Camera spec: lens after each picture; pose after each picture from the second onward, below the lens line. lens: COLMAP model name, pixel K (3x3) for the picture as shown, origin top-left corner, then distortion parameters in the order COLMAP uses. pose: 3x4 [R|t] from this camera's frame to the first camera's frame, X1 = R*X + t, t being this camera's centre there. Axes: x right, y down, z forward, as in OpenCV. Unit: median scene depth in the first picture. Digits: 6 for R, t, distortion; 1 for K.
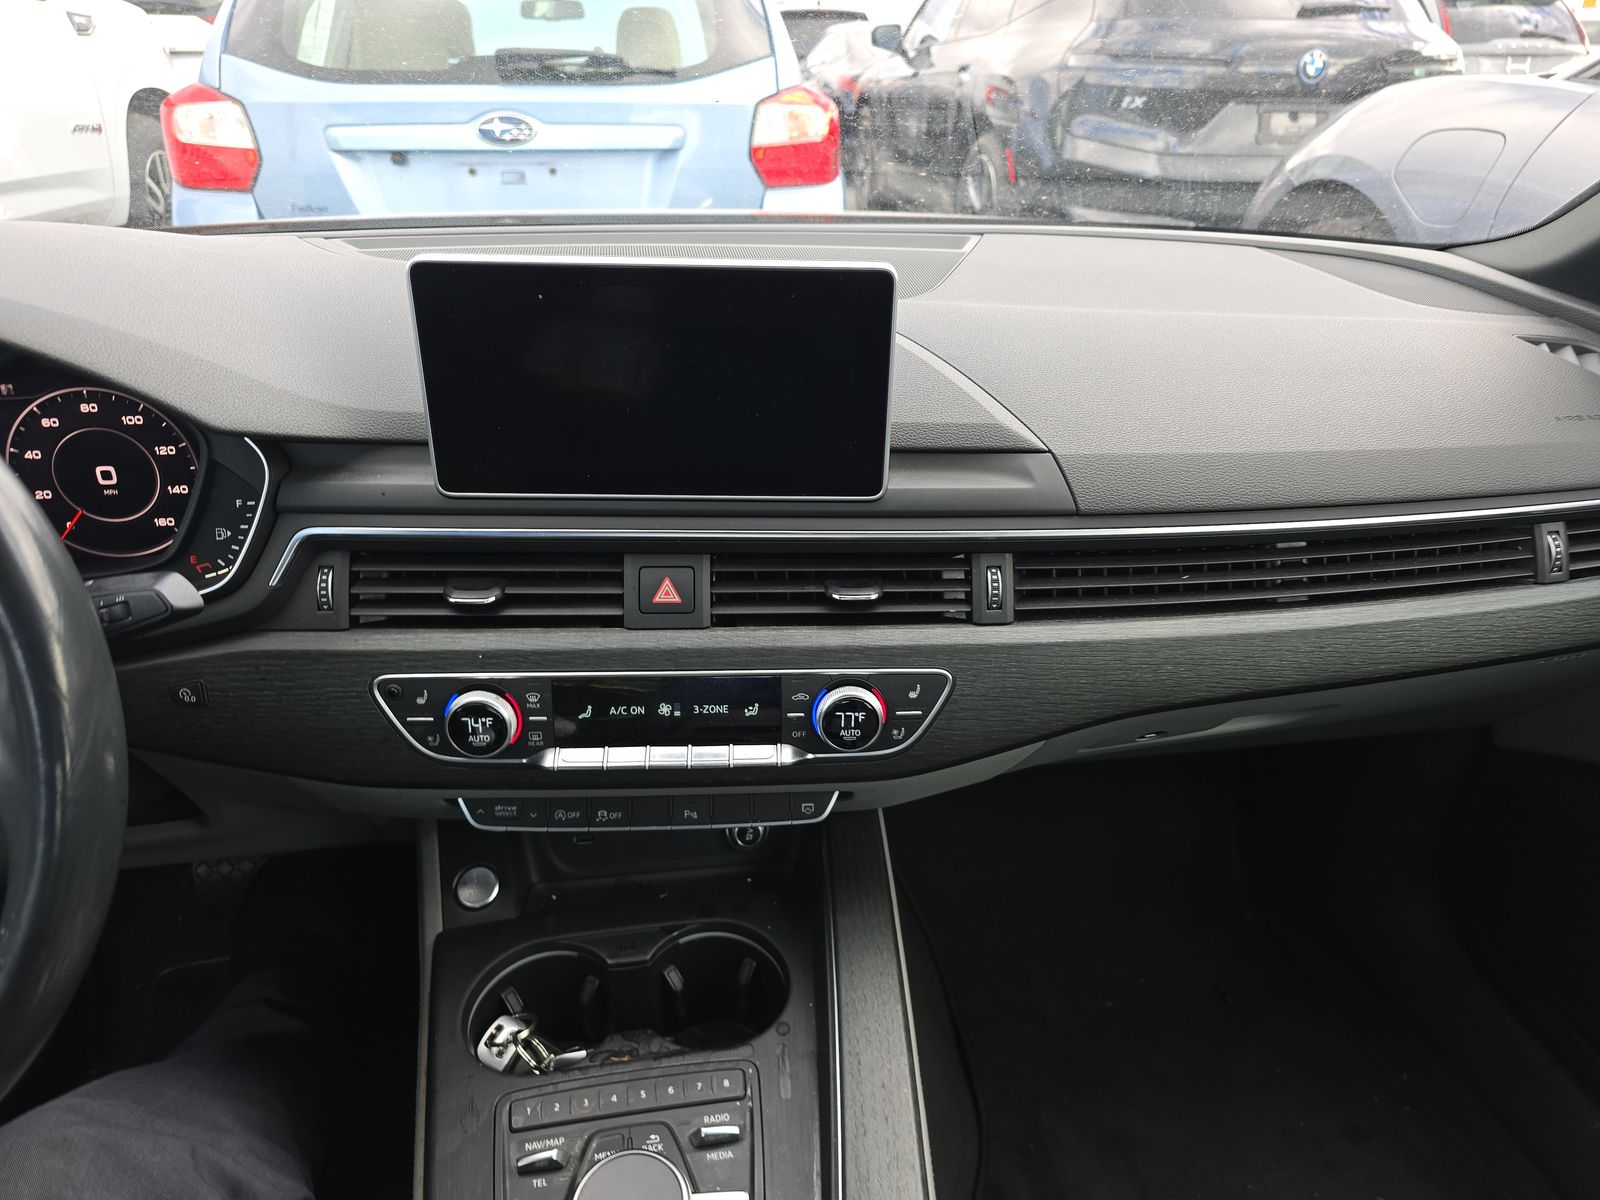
lens RADIAL K [[932.1, 0, 800.0], [0, 932.1, 600.0], [0, 0, 1]] dist [0.006540, -0.004586]
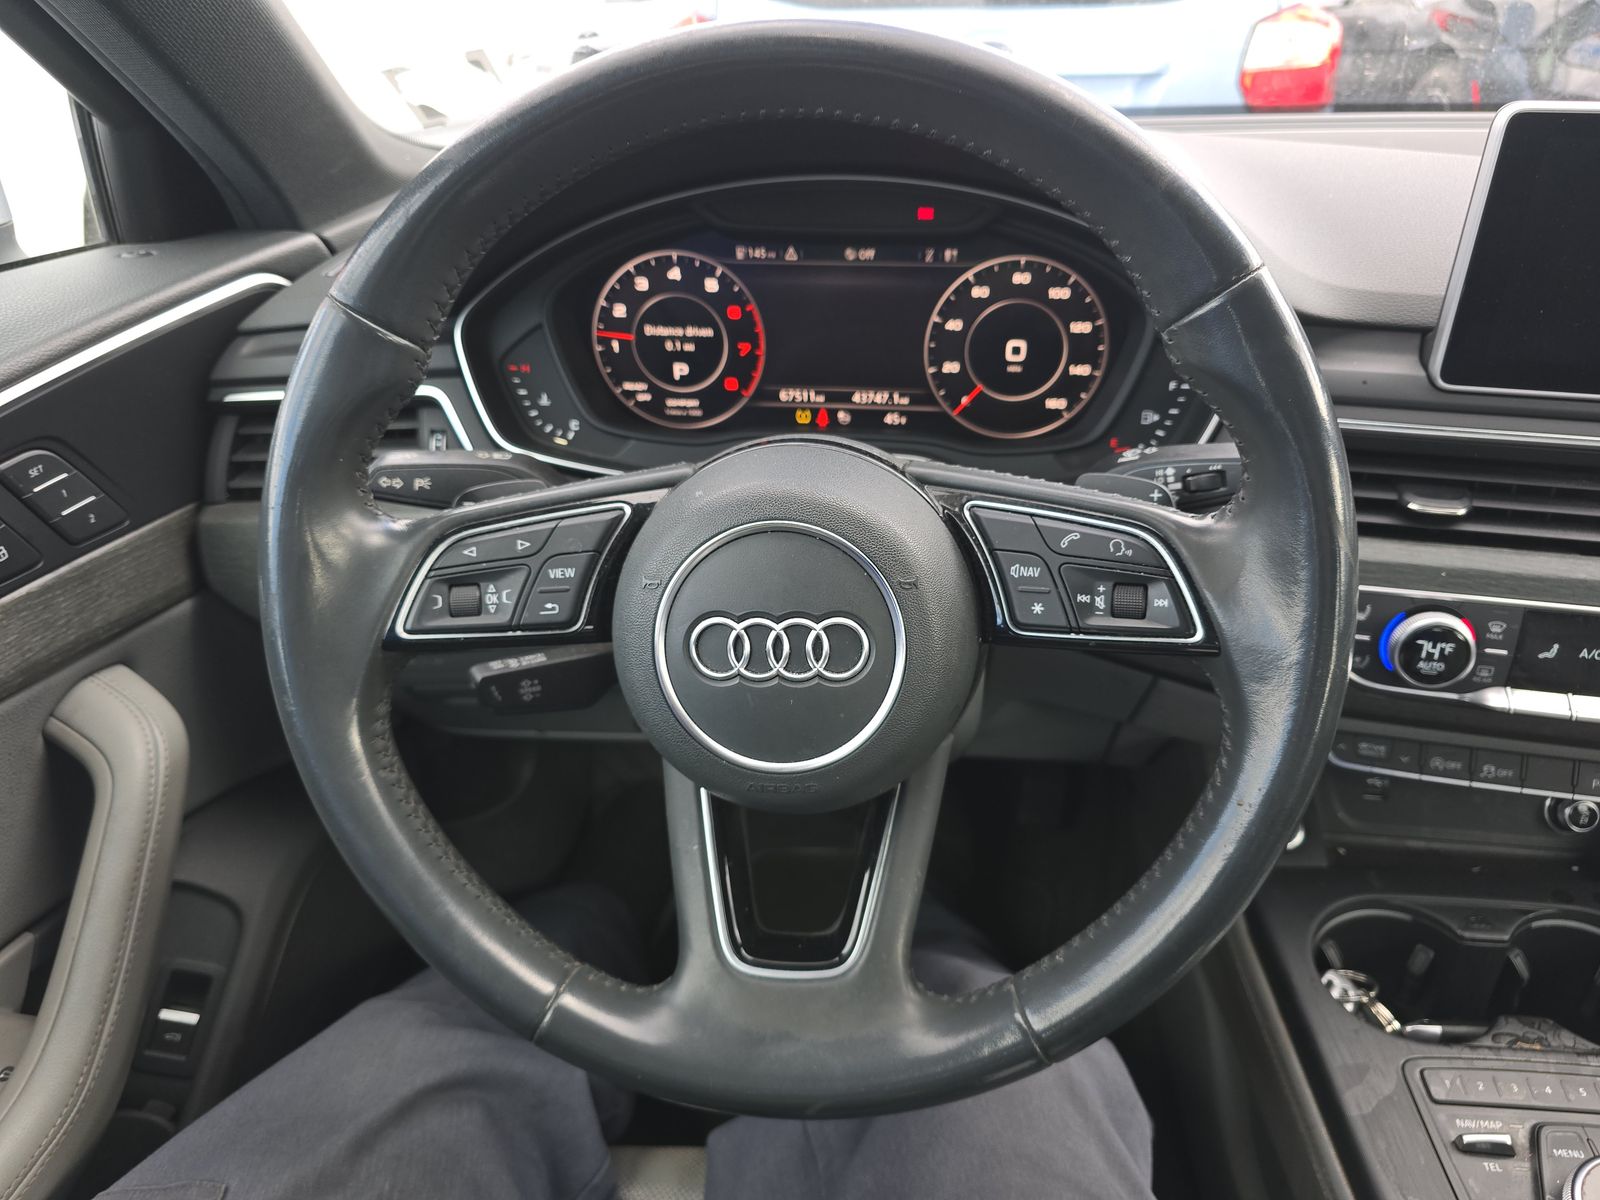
lens RADIAL K [[932.1, 0, 800.0], [0, 932.1, 600.0], [0, 0, 1]] dist [0.006540, -0.004586]
pose [[0.970084, 0.107422, -0.217710, -0.720628], [-0.099868, 0.993963, 0.045441, 0.102813], [0.221277, -0.022340, 0.974955, -0.002506]]
